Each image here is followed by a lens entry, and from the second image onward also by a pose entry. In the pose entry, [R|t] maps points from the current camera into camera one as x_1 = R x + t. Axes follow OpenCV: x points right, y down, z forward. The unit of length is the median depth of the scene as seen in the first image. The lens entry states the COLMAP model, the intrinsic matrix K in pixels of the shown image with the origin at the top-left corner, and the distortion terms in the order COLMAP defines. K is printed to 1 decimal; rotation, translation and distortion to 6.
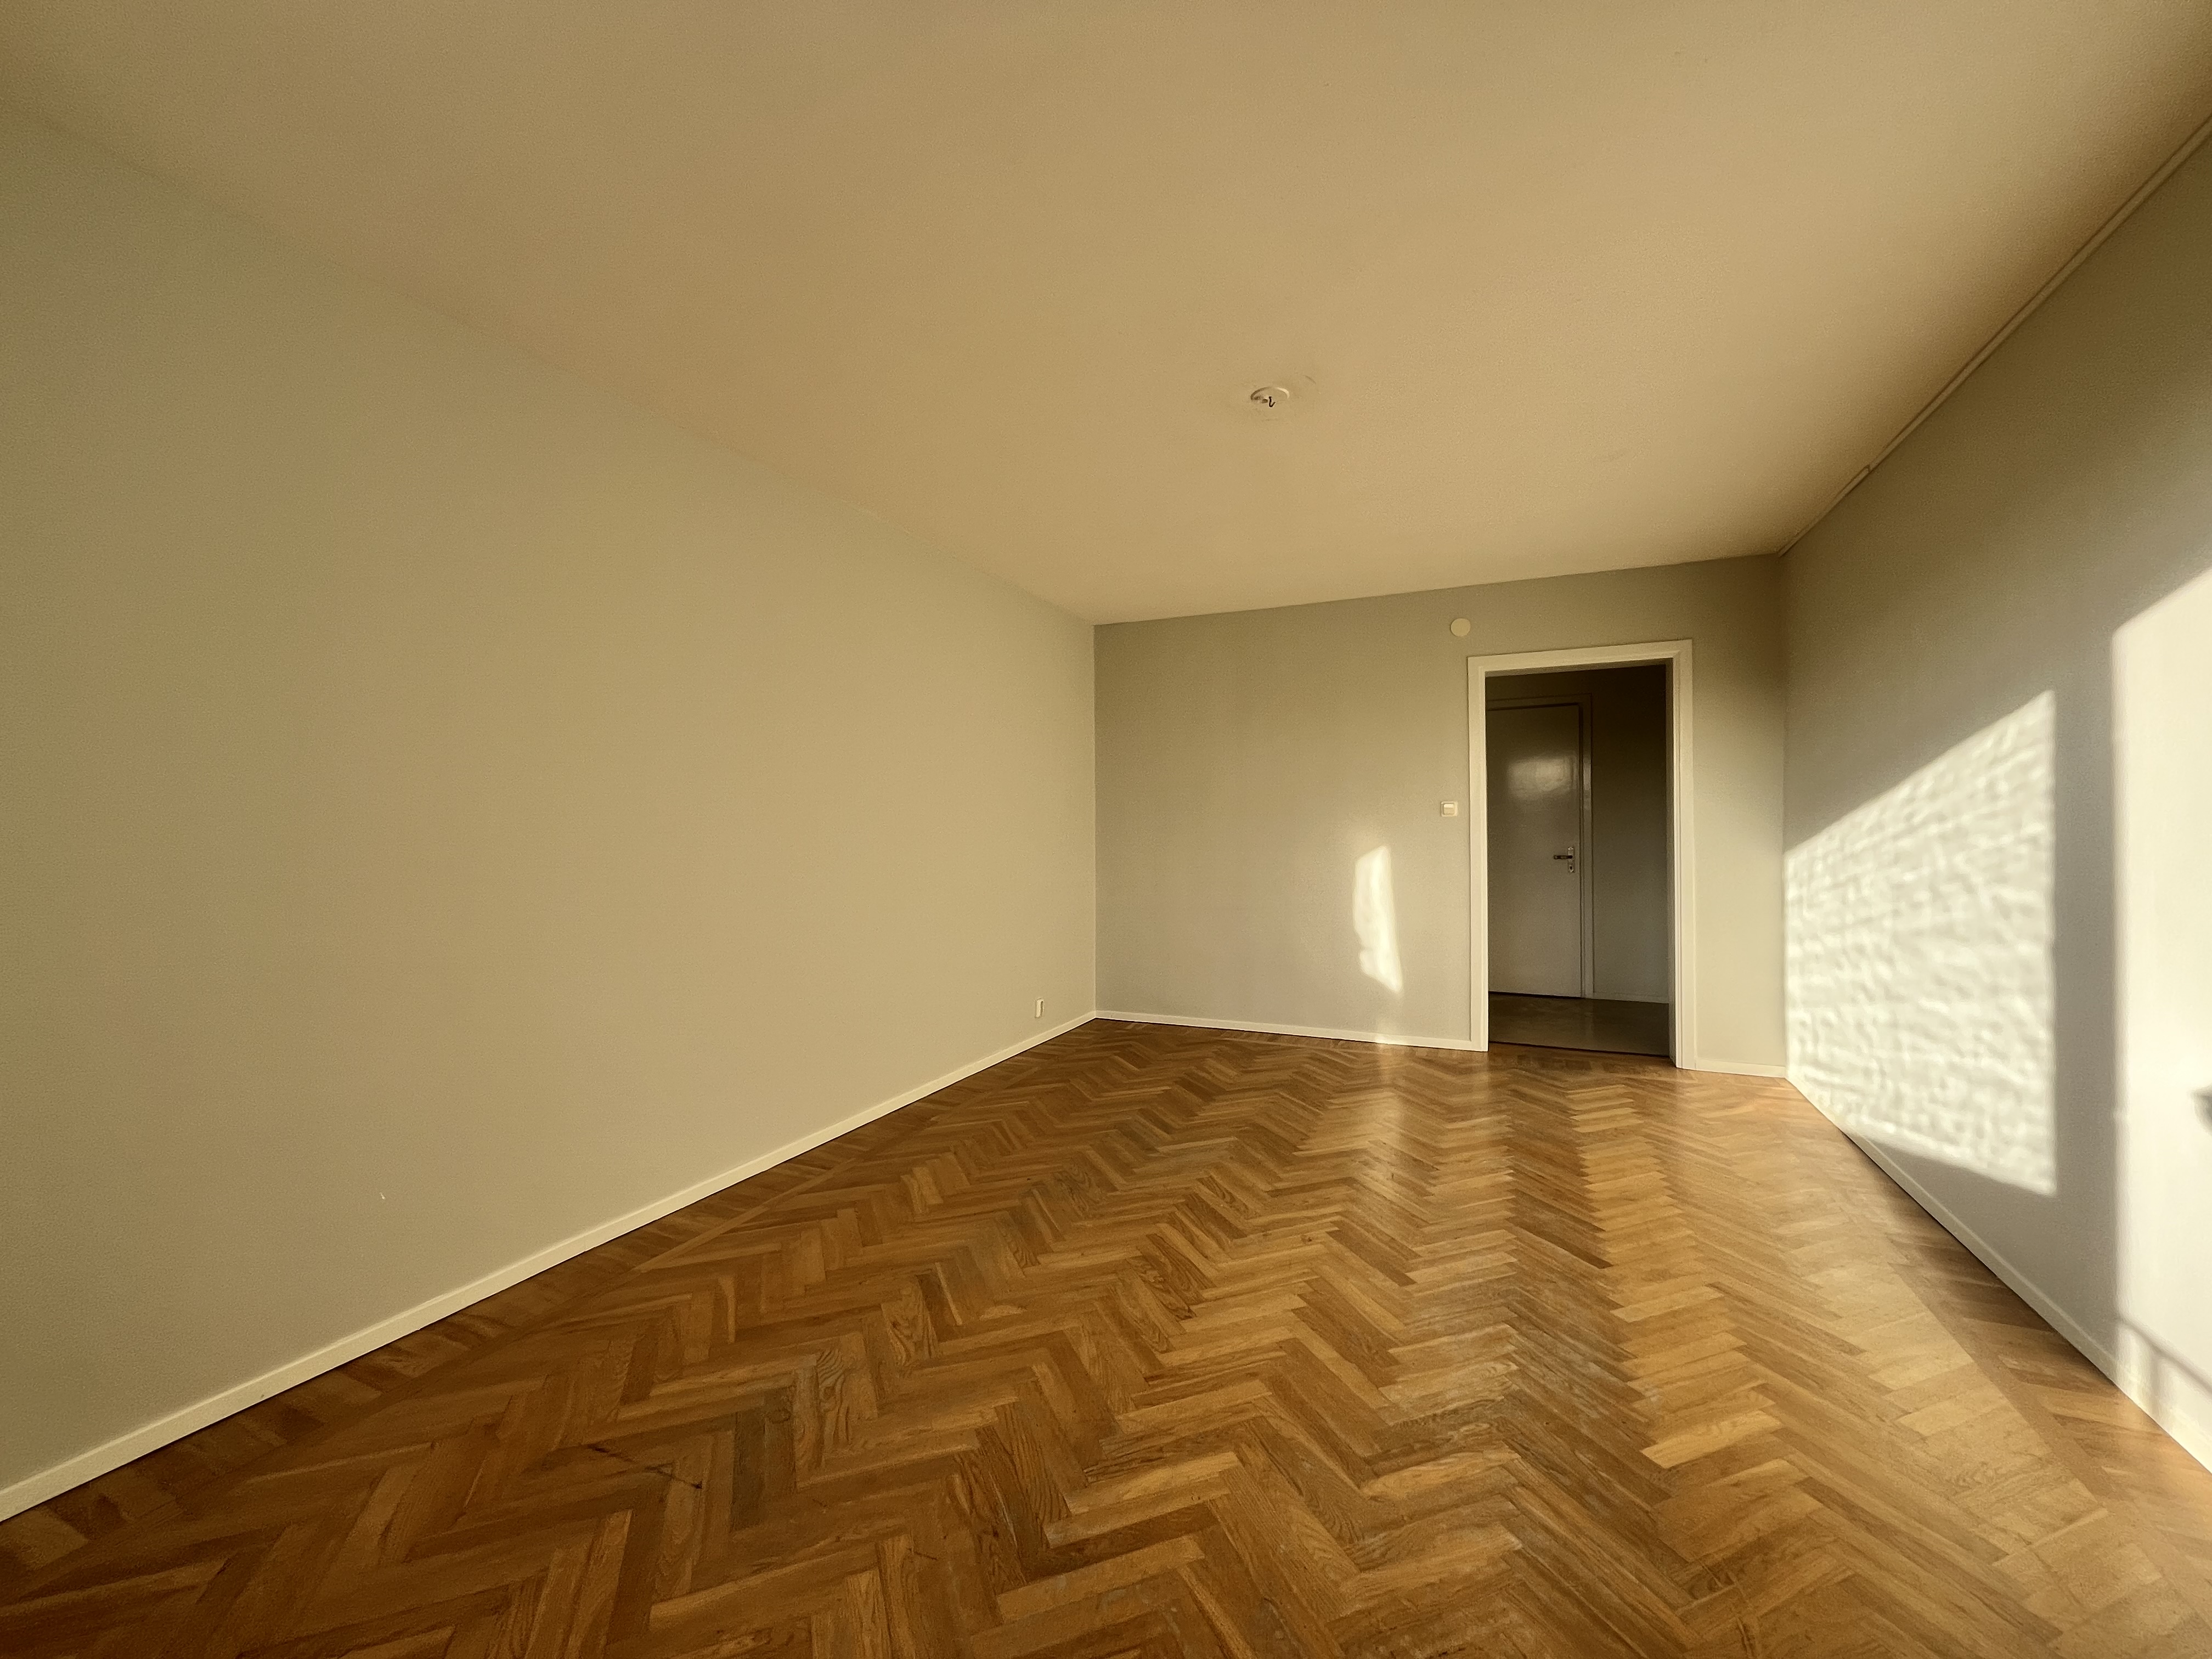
lens RADIAL K [[887.1, 0, 1106.0], [0, 887.1, 829.5], [0, 0, 1]] dist [-0.005031, -0.000684]
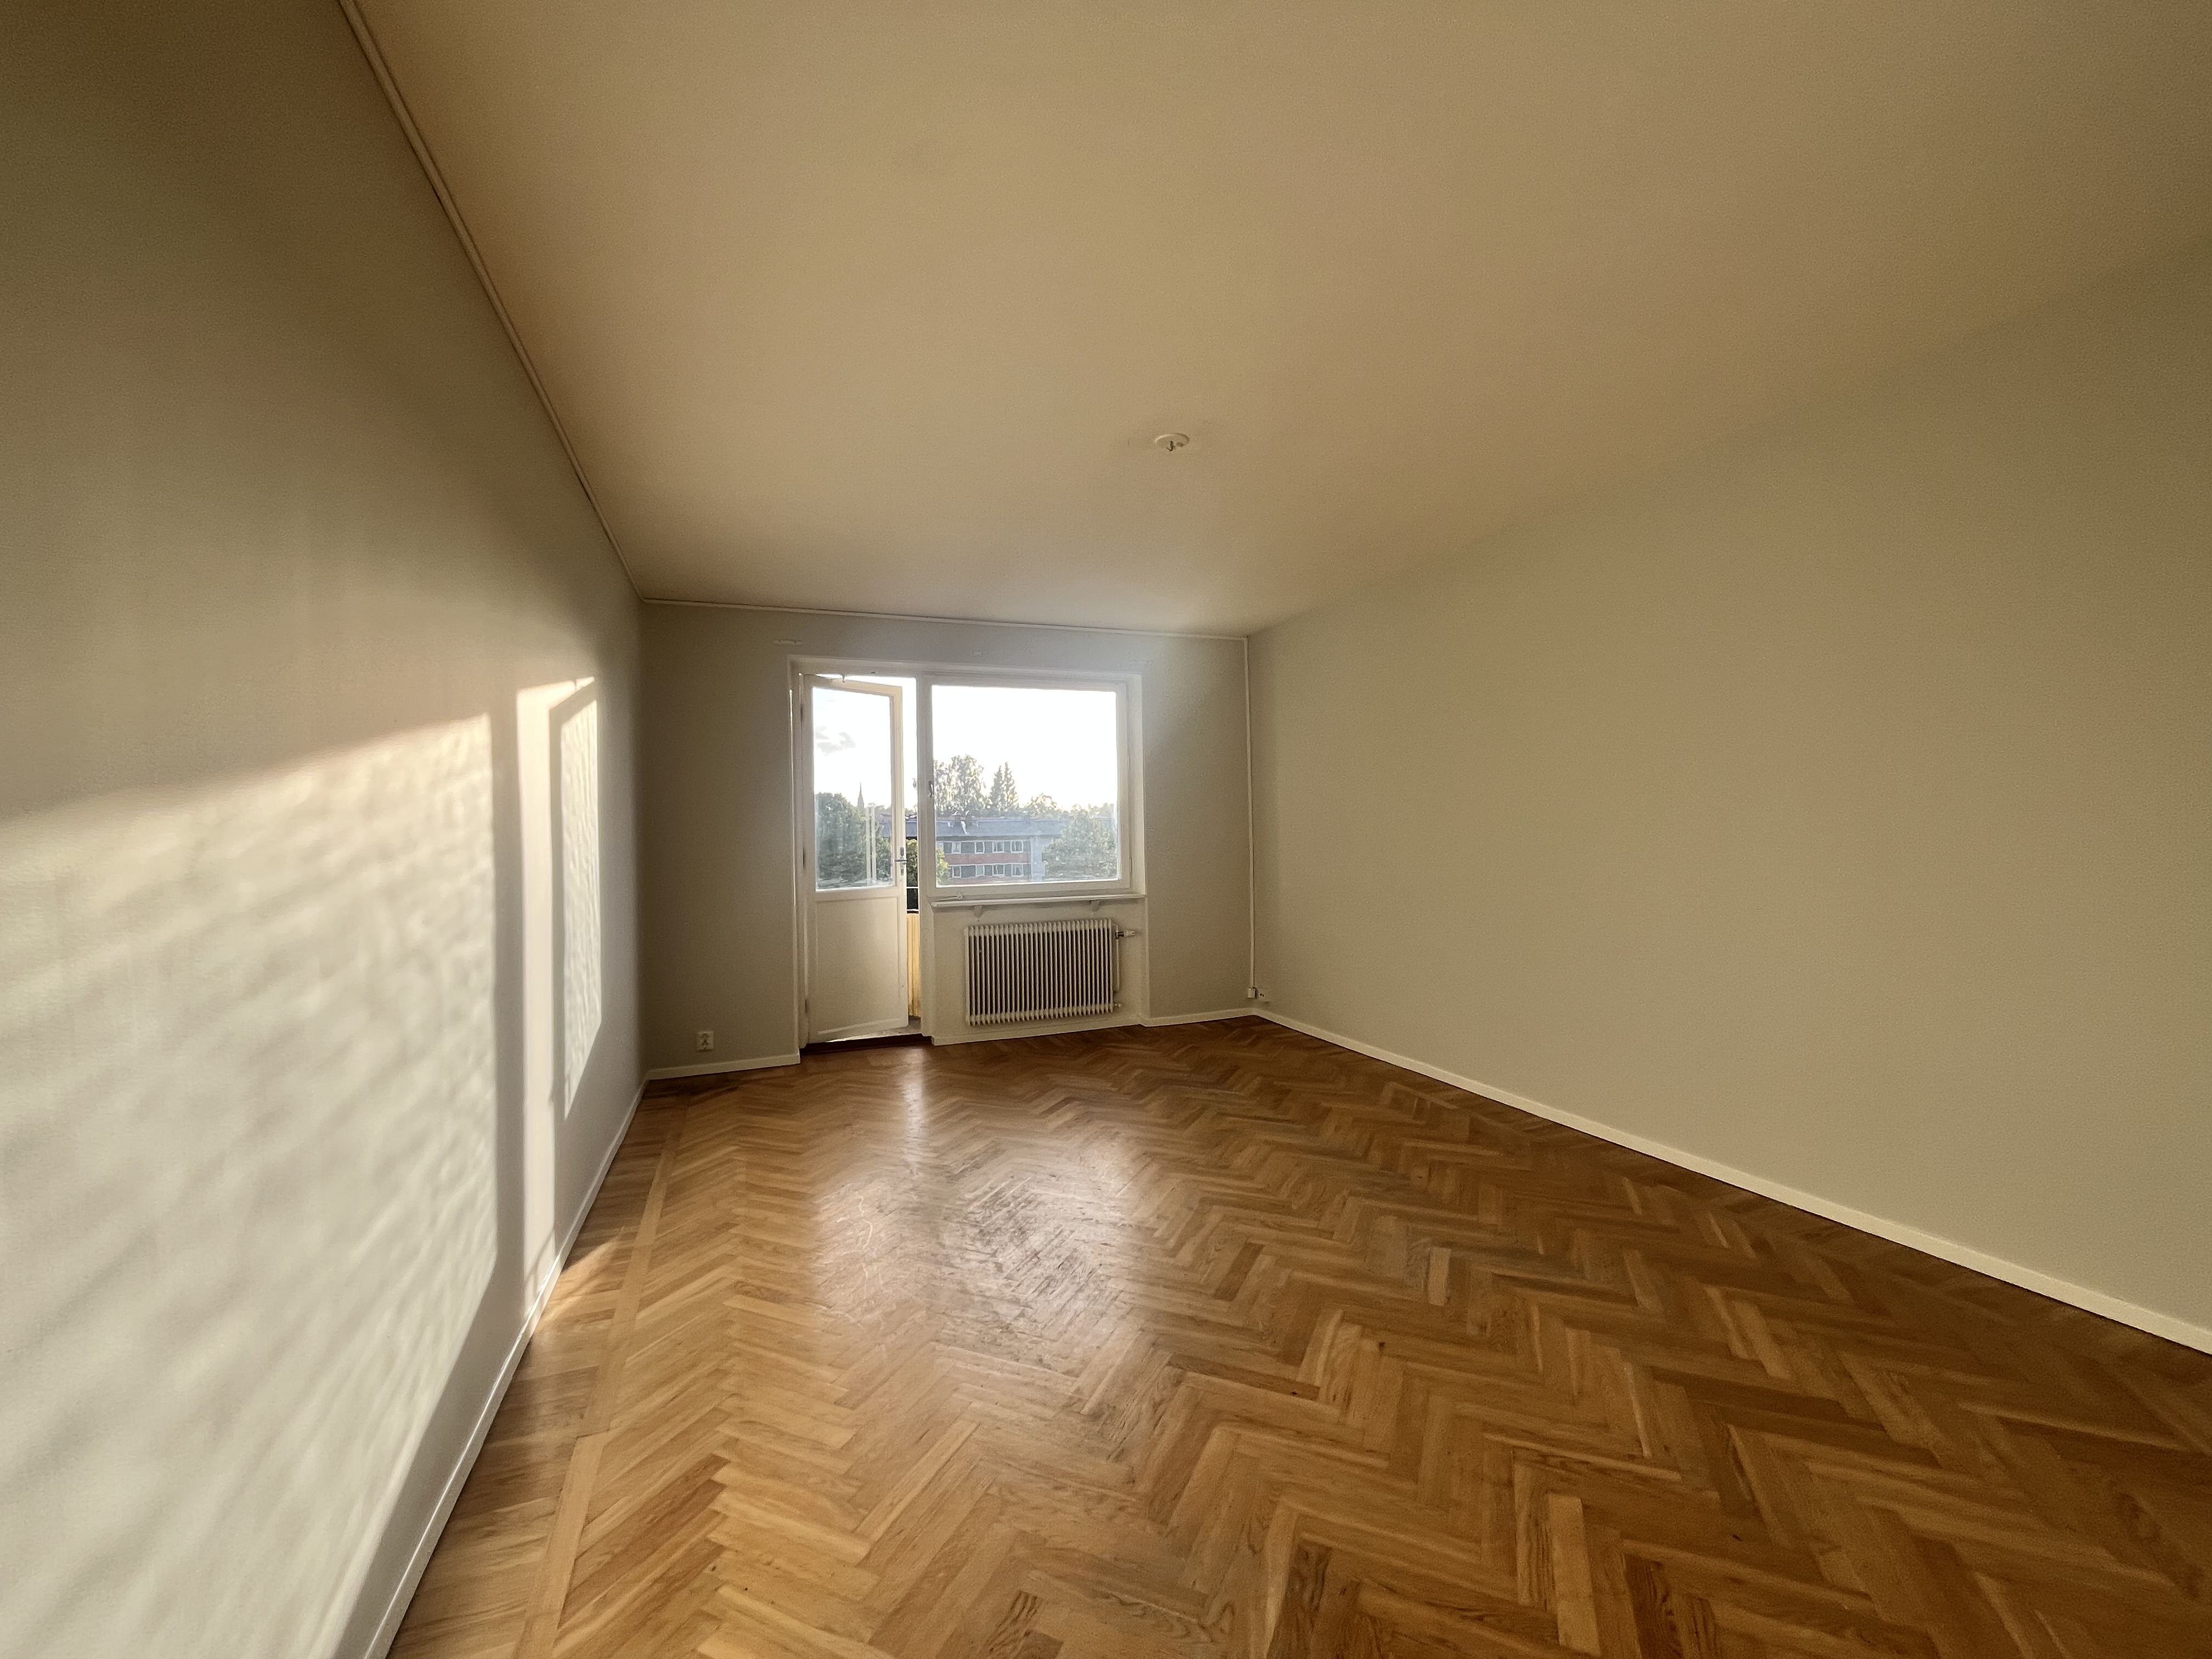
lens RADIAL K [[887.1, 0, 1106.0], [0, 887.1, 829.5], [0, 0, 1]] dist [-0.005031, -0.000684]
pose [[-0.694046, 0.017385, -0.719720, 0.987673], [0.023562, 0.999721, 0.001427, -0.017466], [0.719545, -0.015968, -0.694263, 1.613373]]
